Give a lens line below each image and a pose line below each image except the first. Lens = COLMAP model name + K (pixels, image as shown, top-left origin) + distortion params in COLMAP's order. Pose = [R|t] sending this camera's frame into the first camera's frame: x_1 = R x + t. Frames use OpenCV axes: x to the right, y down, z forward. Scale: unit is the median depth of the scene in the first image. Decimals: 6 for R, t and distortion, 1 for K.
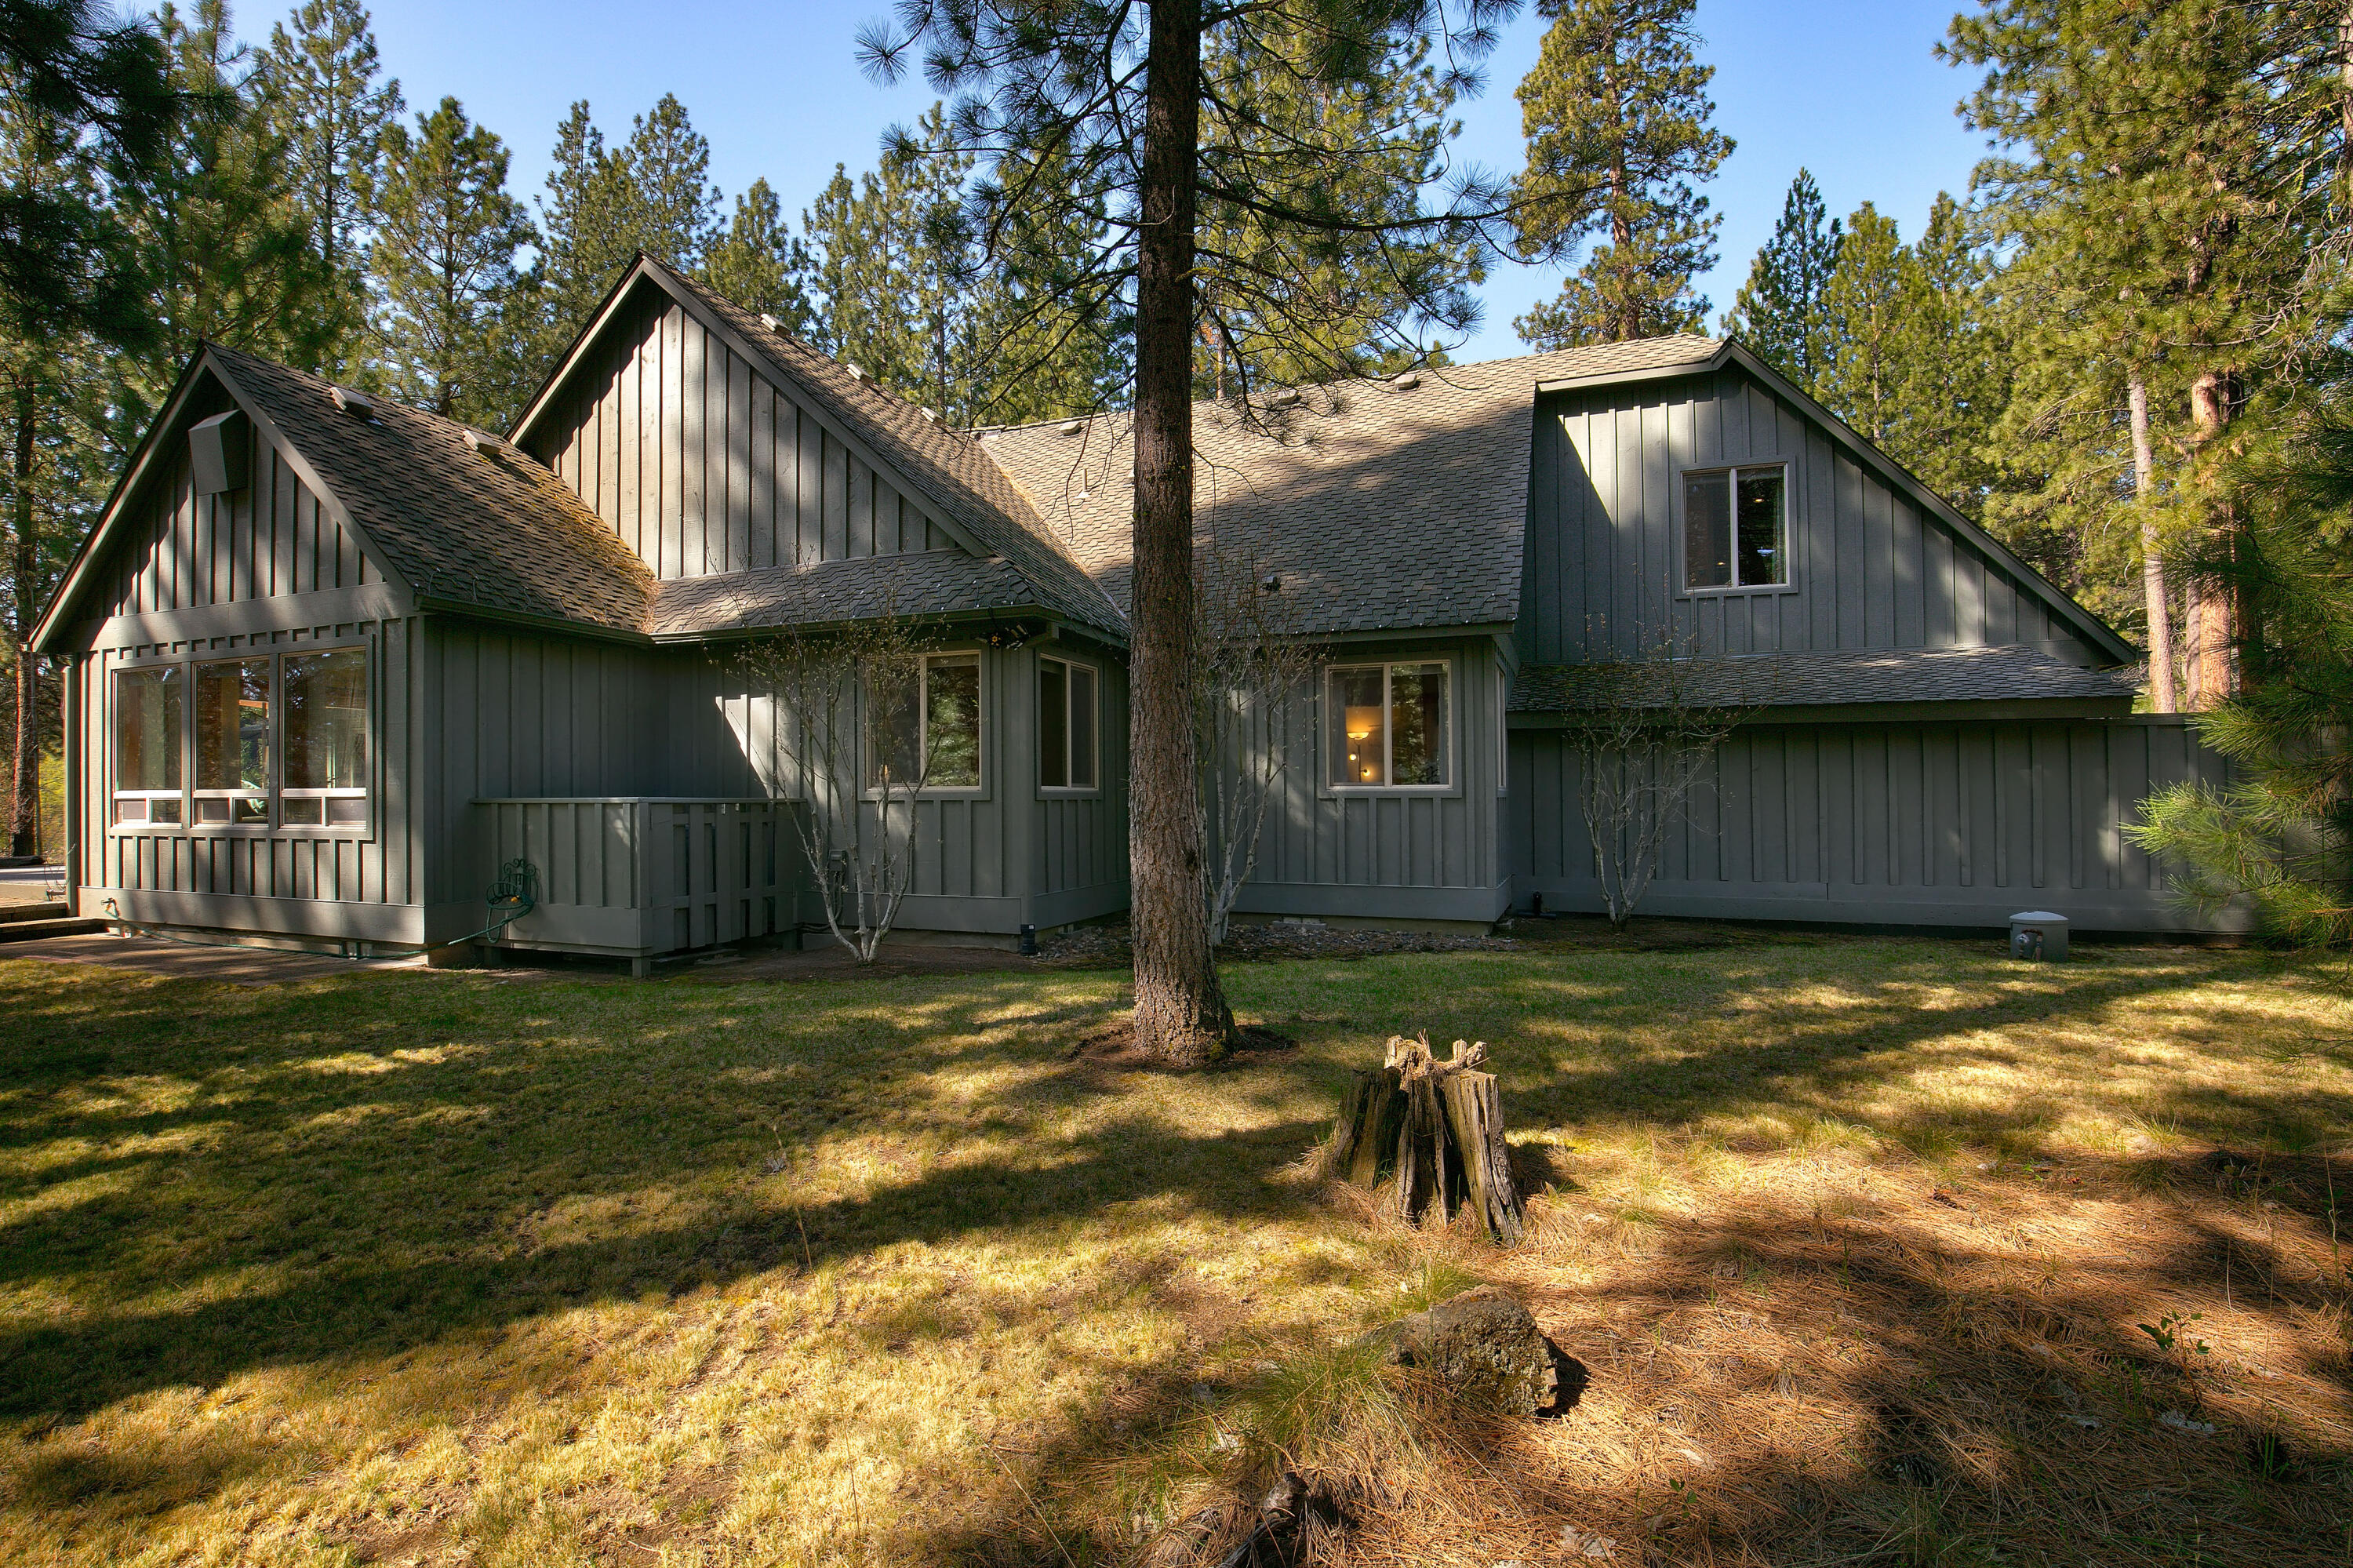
lens RADIAL K [[1106.1, 0, 1176.5], [0, 1106.1, 784.0], [0, 0, 1]] dist [-0.026455, -0.000197]
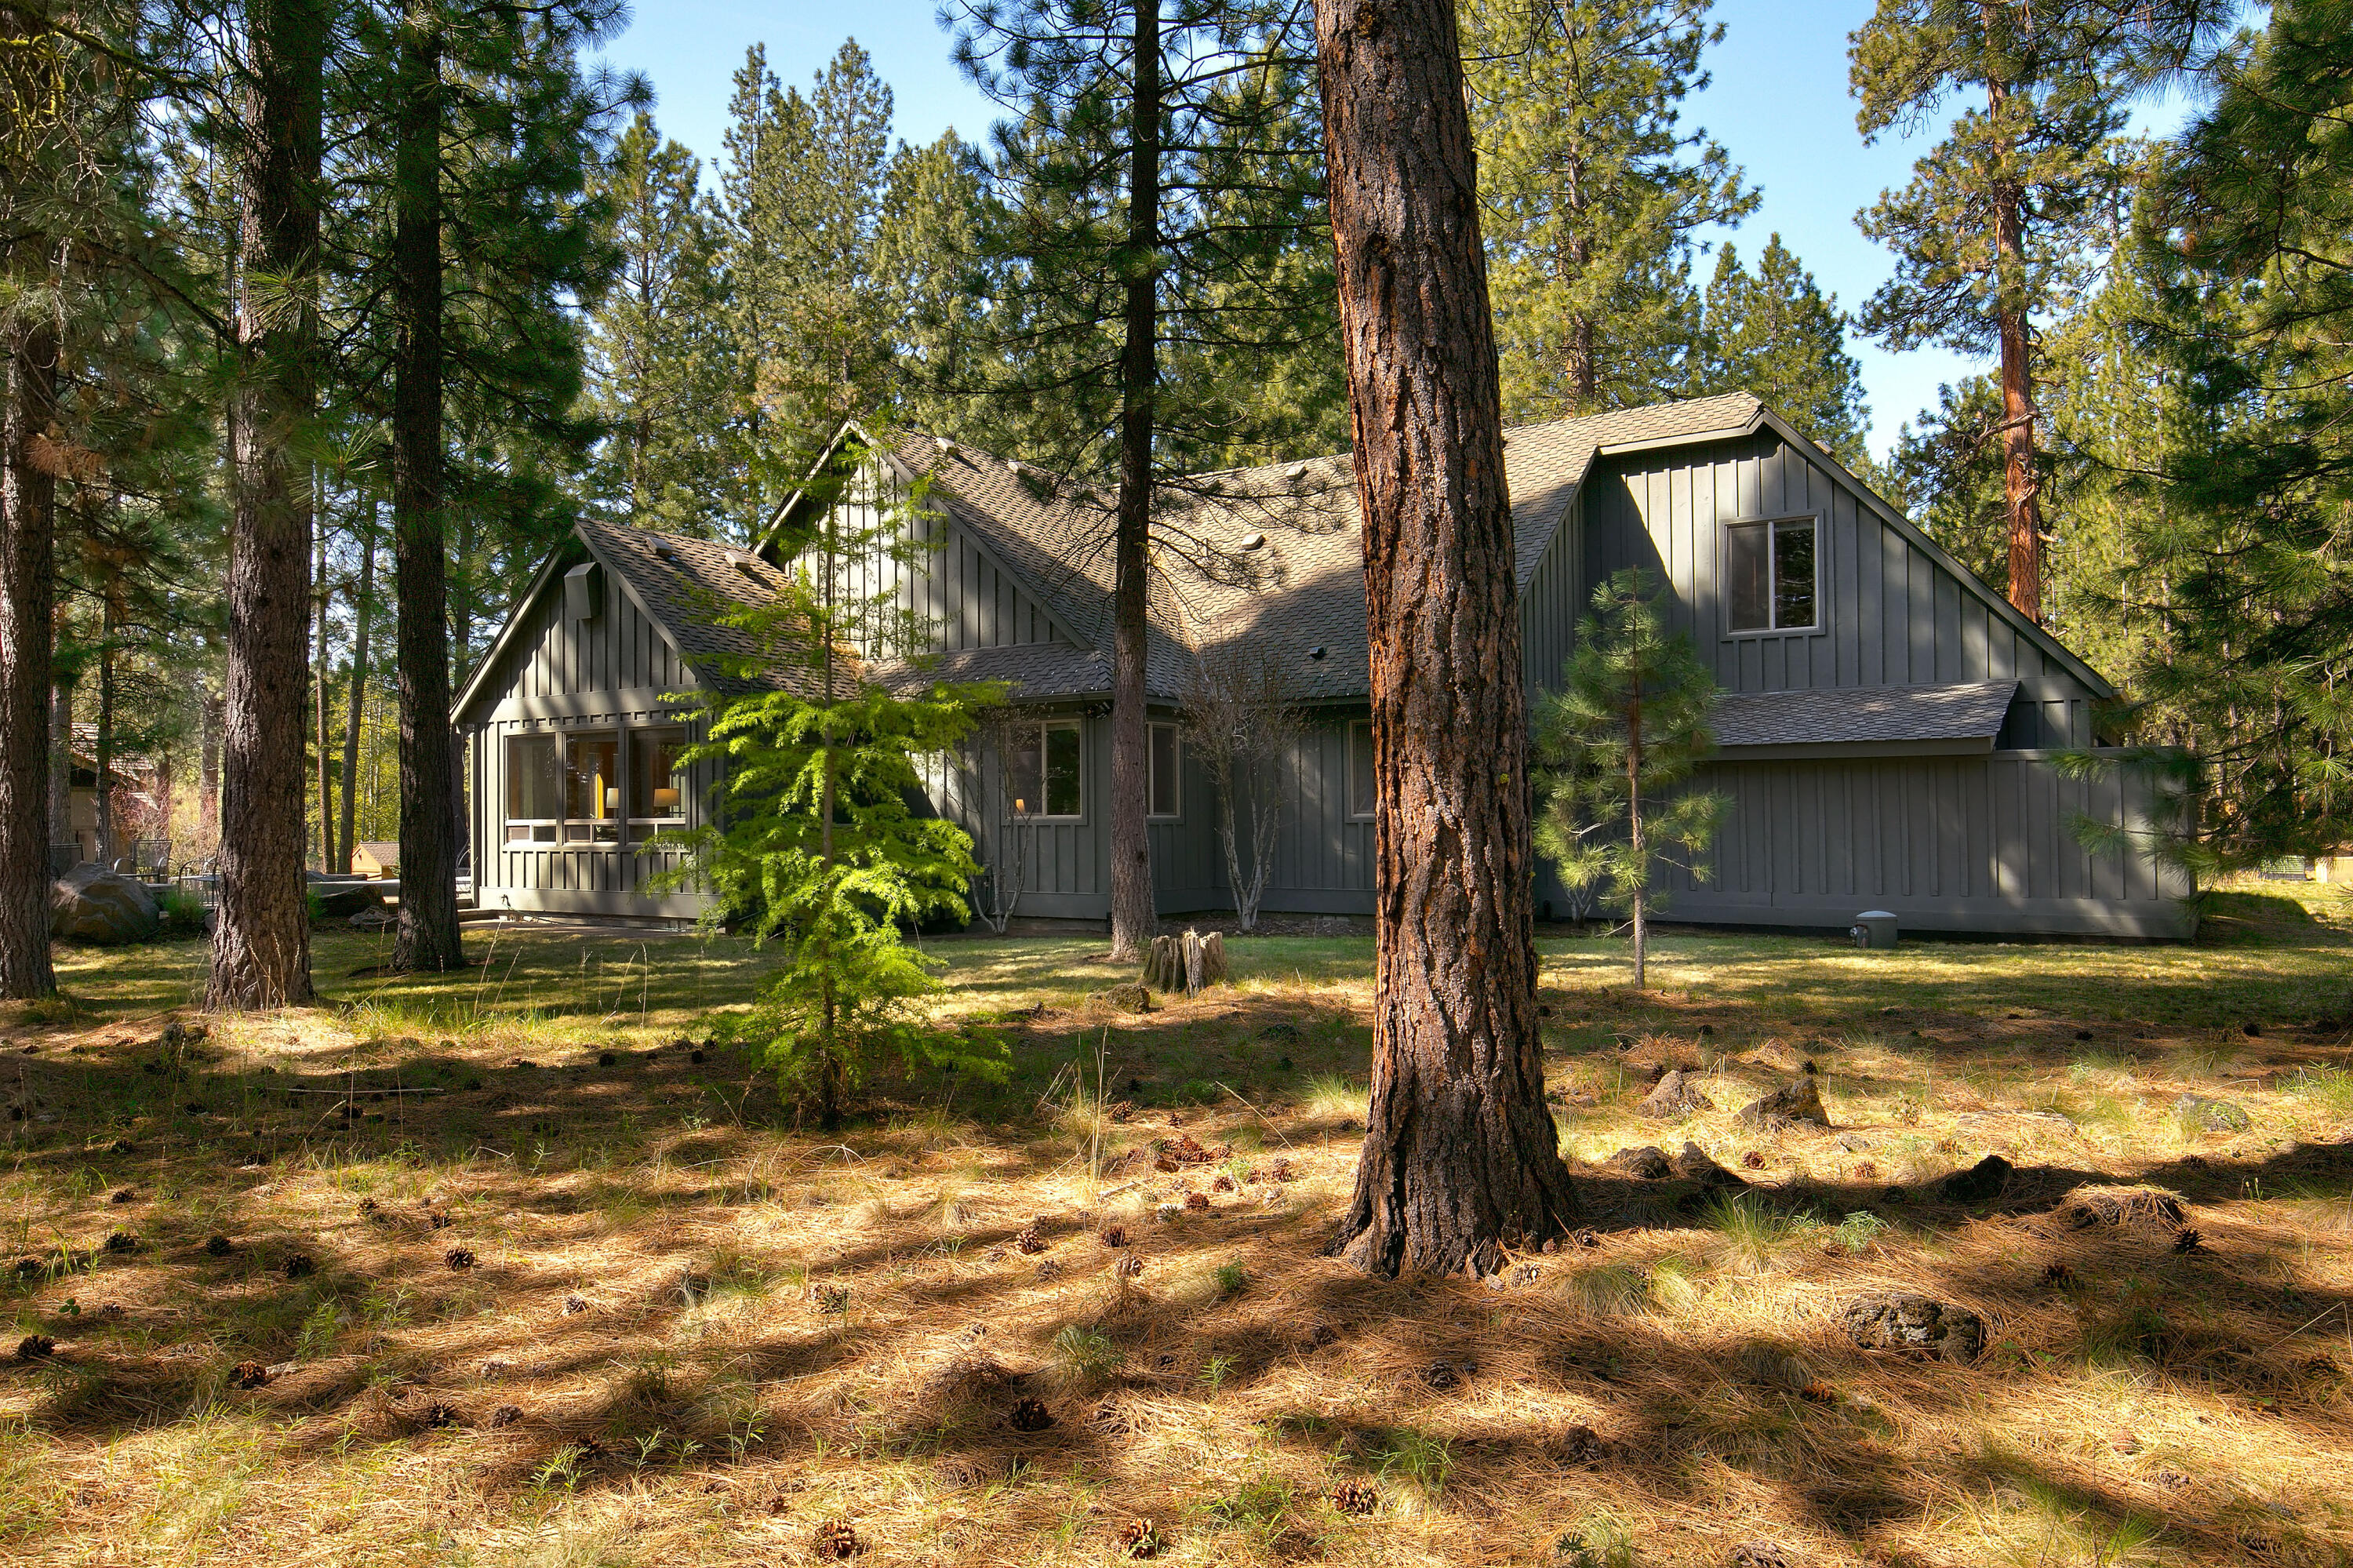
lens RADIAL K [[1466.1, 0, 1179.1], [0, 1466.1, 804.5], [0, 0, 1]] dist [0.002019, 0.000505]
pose [[0.977004, -0.004709, -0.213170, 0.073206], [0.004836, 0.999988, 0.000075, -0.002413], [0.213167, -0.001104, 0.977015, -0.170879]]
